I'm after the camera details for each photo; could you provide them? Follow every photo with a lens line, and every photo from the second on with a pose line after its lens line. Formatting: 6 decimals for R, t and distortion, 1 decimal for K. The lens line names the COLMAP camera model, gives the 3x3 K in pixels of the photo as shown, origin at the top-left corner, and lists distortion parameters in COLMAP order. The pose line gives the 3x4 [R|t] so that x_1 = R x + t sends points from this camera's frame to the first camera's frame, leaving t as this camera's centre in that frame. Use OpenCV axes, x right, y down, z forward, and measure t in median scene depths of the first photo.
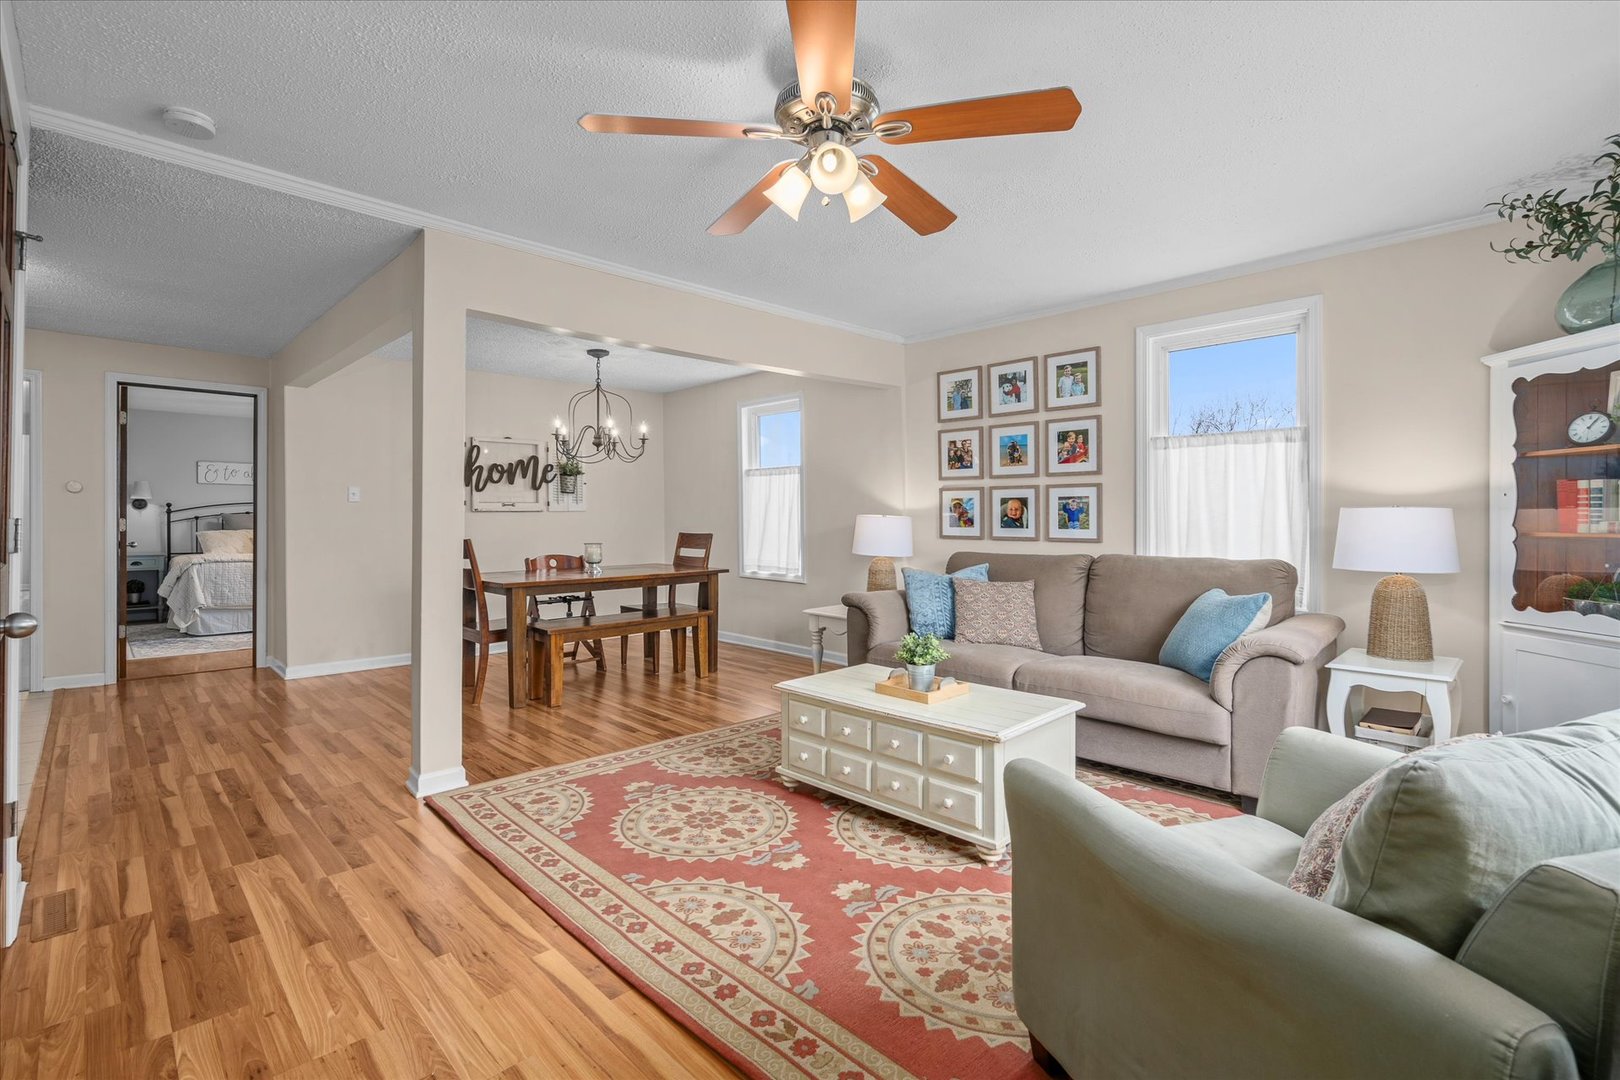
lens RADIAL K [[740.6, 0, 814.4], [0, 740.6, 520.4], [0, 0, 1]] dist [-0.004925, -0.000315]
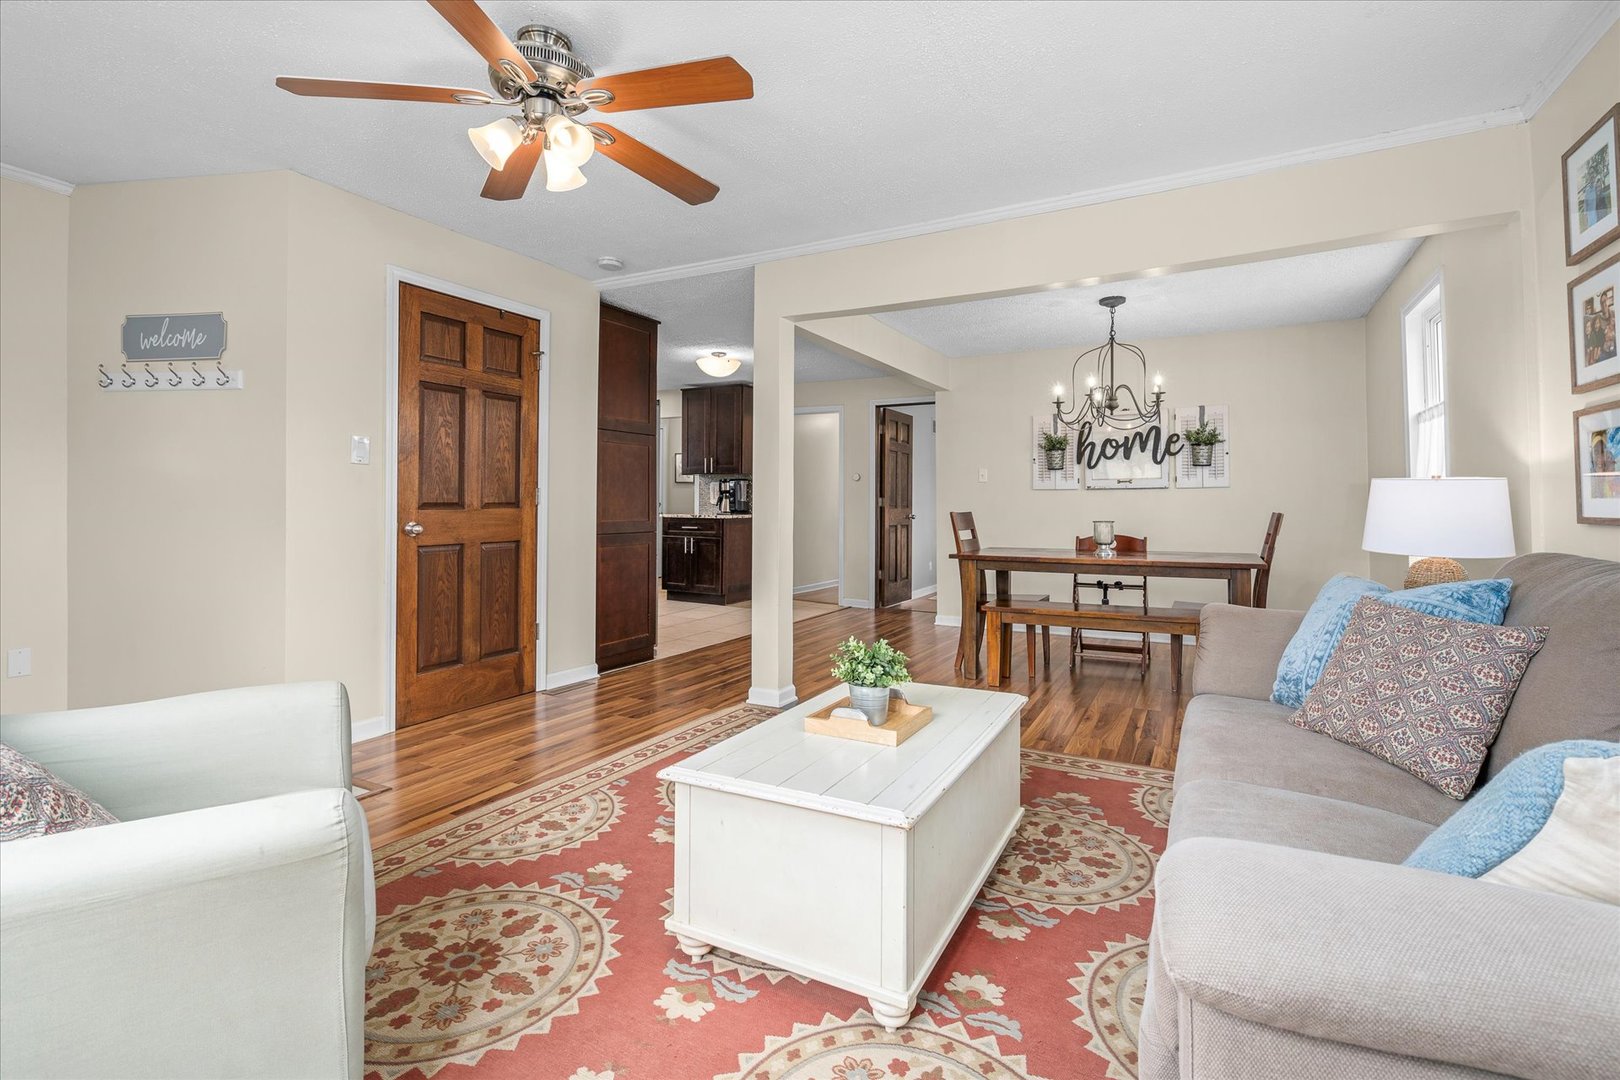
lens RADIAL K [[748.6, 0, 806.8], [0, 748.6, 495.8], [0, 0, 1]] dist [-0.002058, -0.000111]
pose [[0.297063, -0.012067, -0.954782, 0.759974], [-0.007923, 0.999855, -0.015101, 0.029911], [0.954825, 0.012051, 0.296924, 0.706115]]
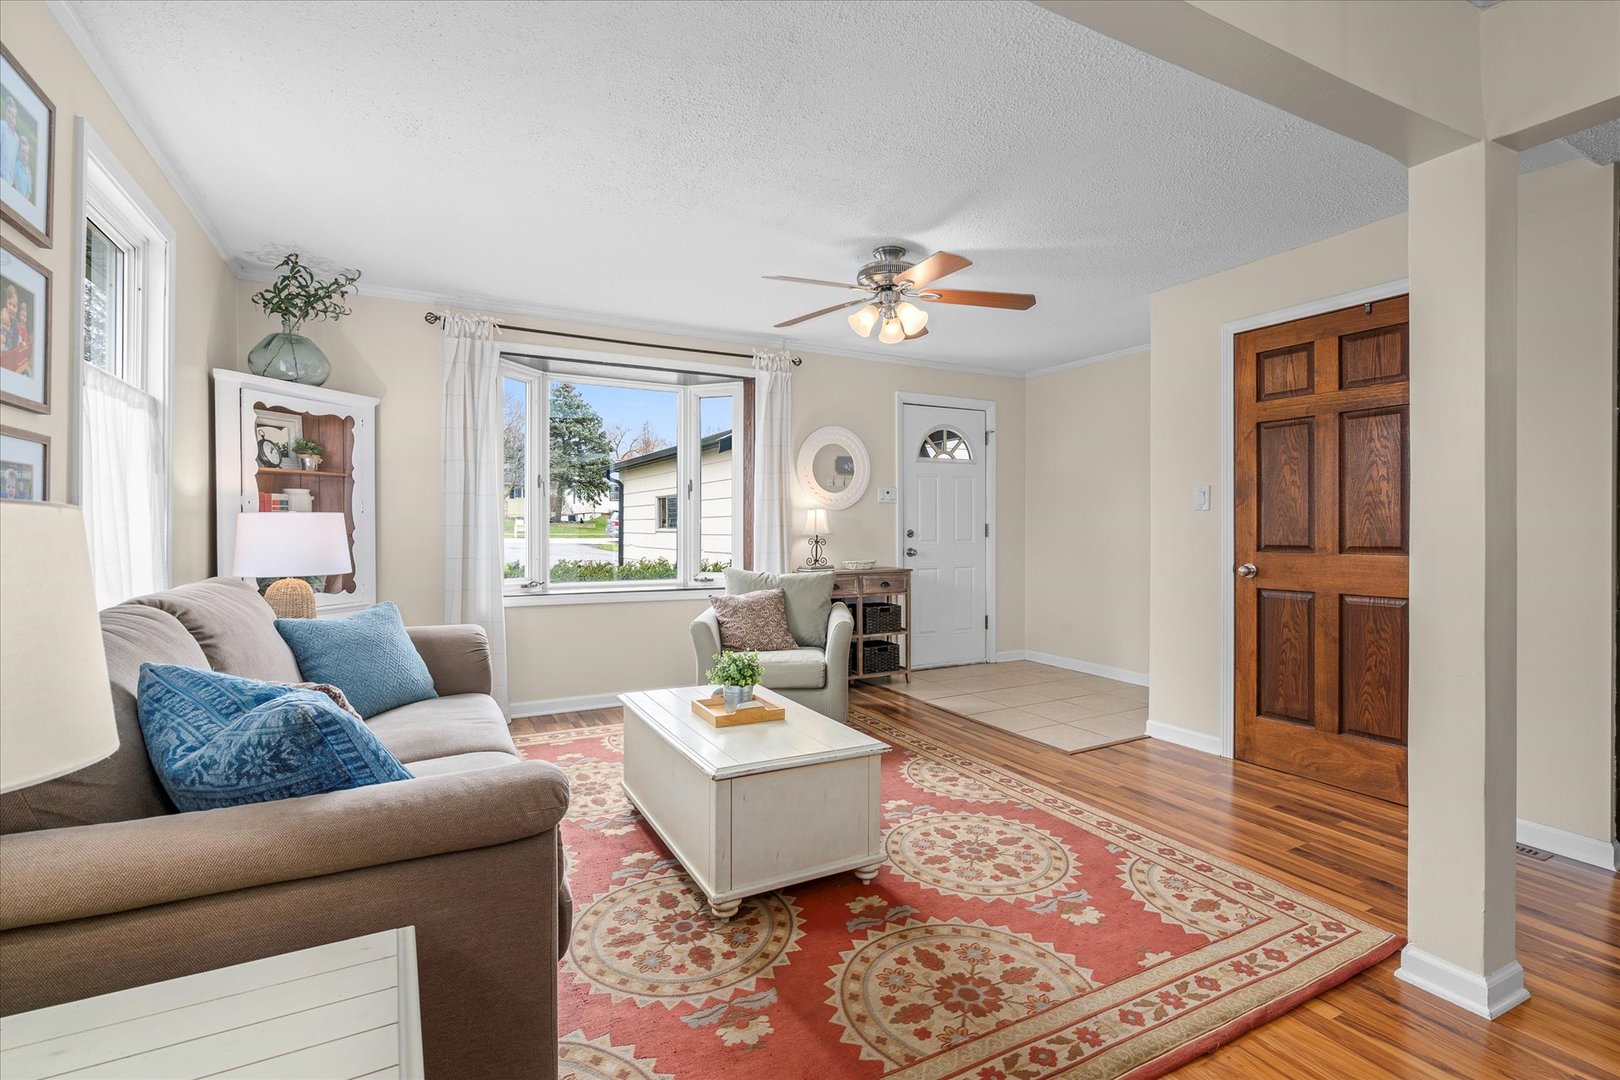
lens RADIAL K [[740.6, 0, 814.4], [0, 740.6, 520.4], [0, 0, 1]] dist [-0.004925, -0.000315]
pose [[-0.959713, -0.001074, 0.280981, -0.196515], [-0.002520, 0.999985, -0.004785, -0.003099], [-0.280972, -0.005301, -0.959701, 1.783003]]
